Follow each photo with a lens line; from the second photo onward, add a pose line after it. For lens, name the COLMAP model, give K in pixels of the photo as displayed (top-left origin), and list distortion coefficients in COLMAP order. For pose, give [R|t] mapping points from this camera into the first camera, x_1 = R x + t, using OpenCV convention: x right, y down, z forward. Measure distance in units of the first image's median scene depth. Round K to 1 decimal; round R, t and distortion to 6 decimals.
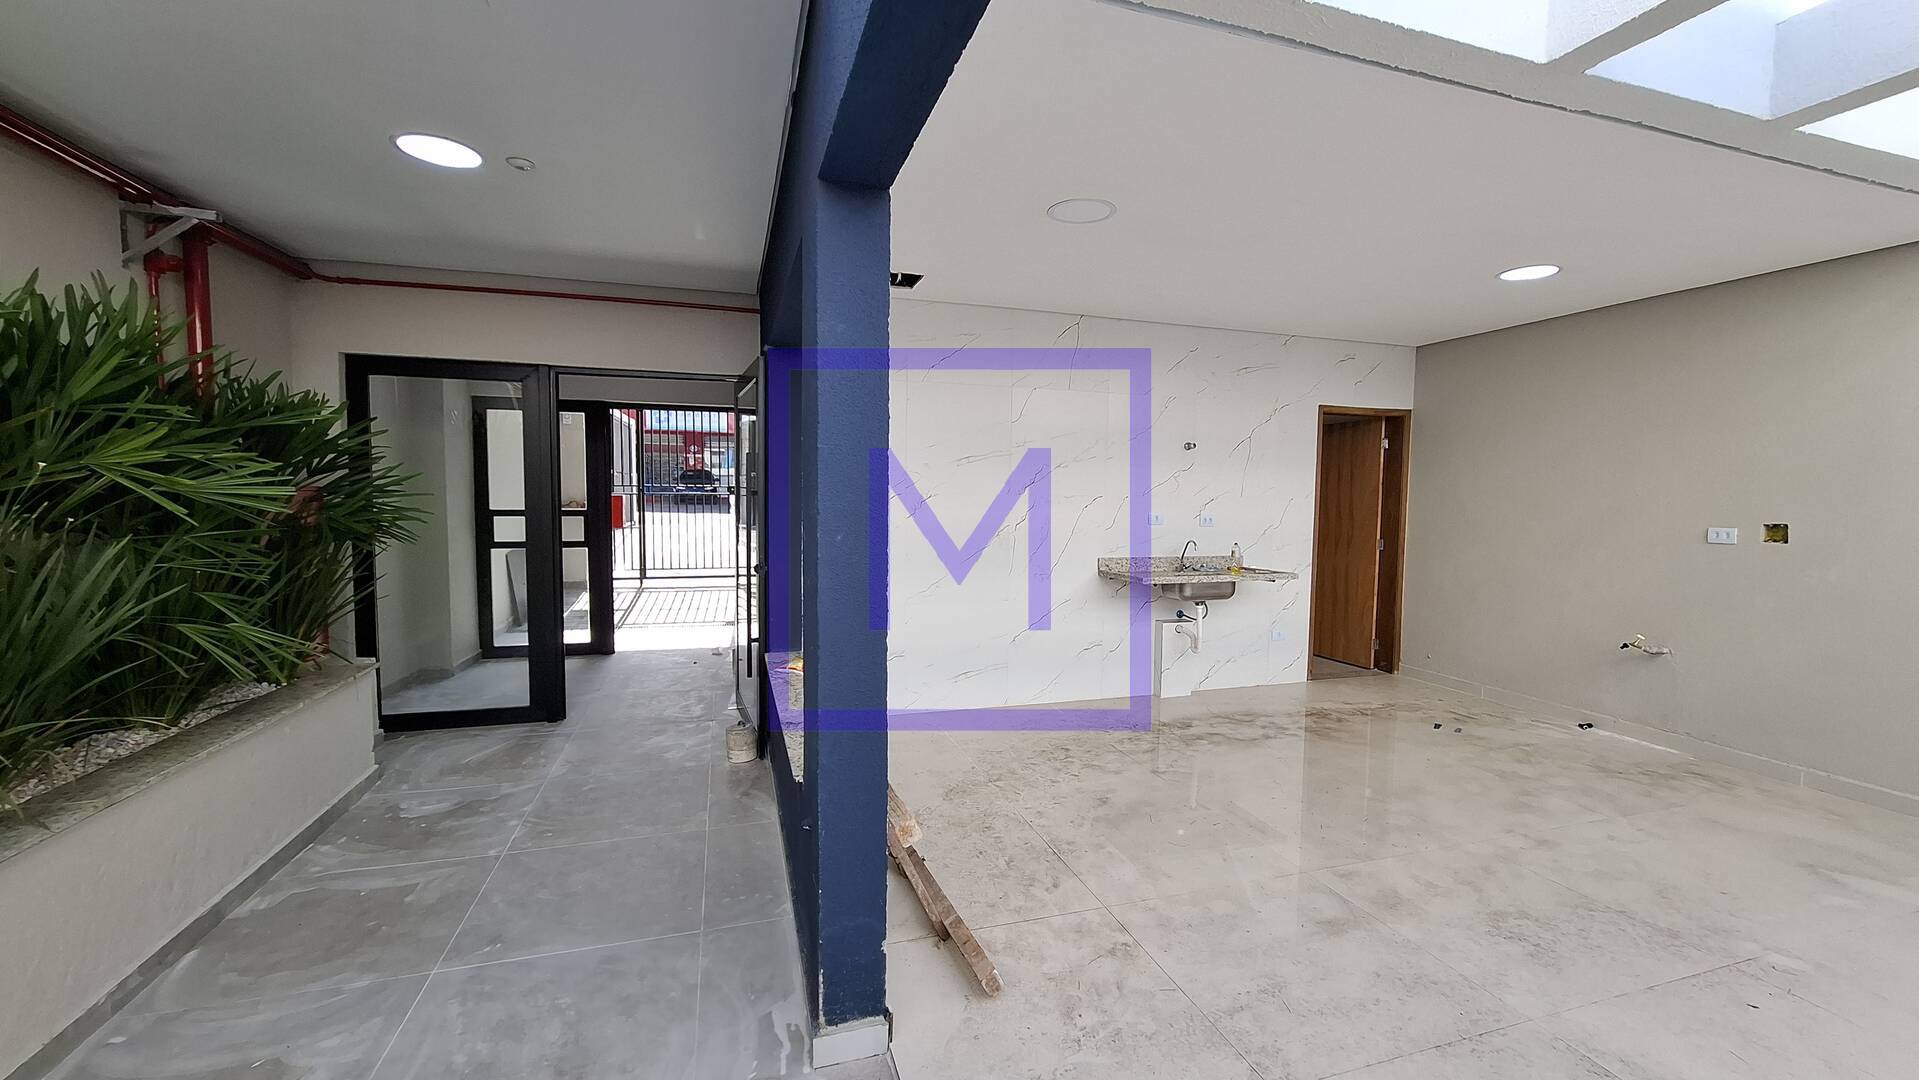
lens RADIAL K [[761.3, 0, 958.6], [0, 761.3, 542.4], [0, 0, 1]] dist [-0.005209, 0.001994]
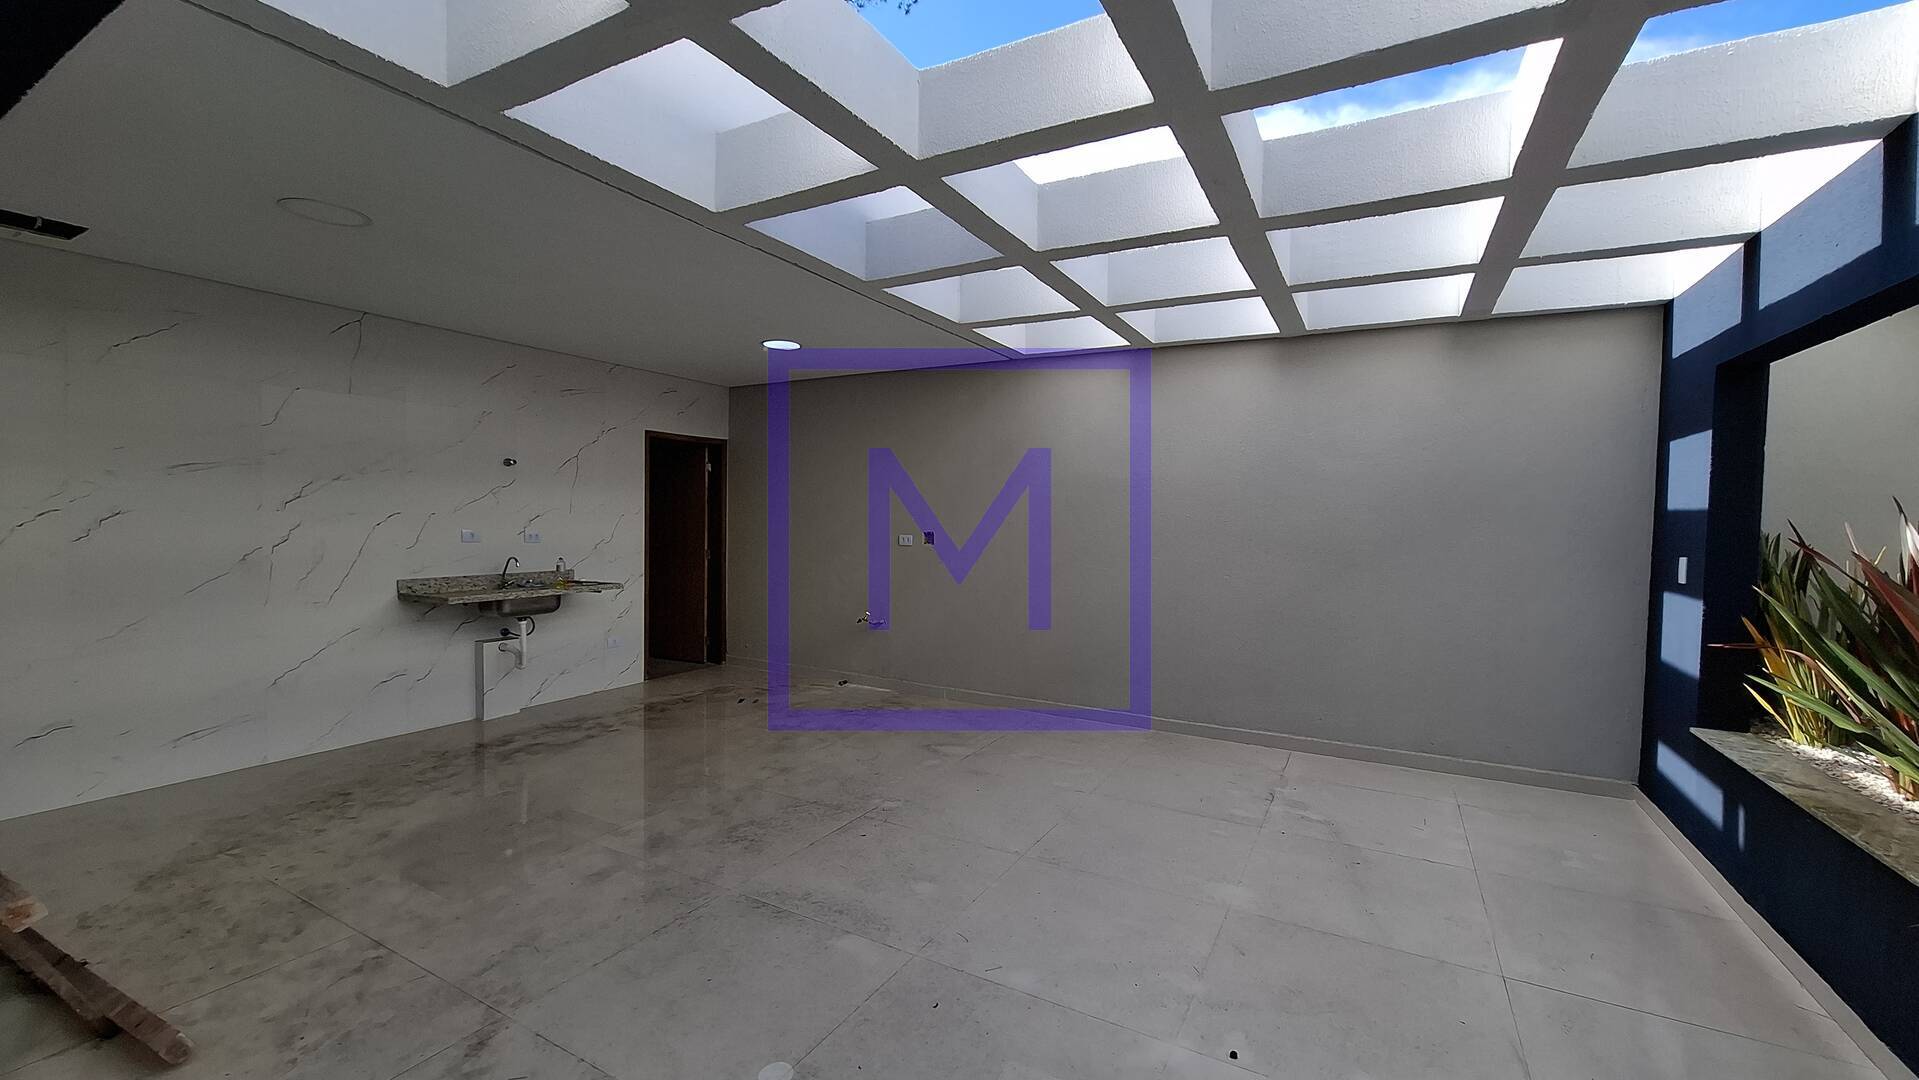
lens RADIAL K [[761.3, 0, 961.9], [0, 761.3, 537.9], [0, 0, 1]] dist [-0.005209, 0.001994]
pose [[0.721202, -0.021090, 0.692403, 0.060000], [0.037290, 0.999269, -0.008404, 0.004445], [-0.691720, 0.031881, 0.721462, -0.185395]]
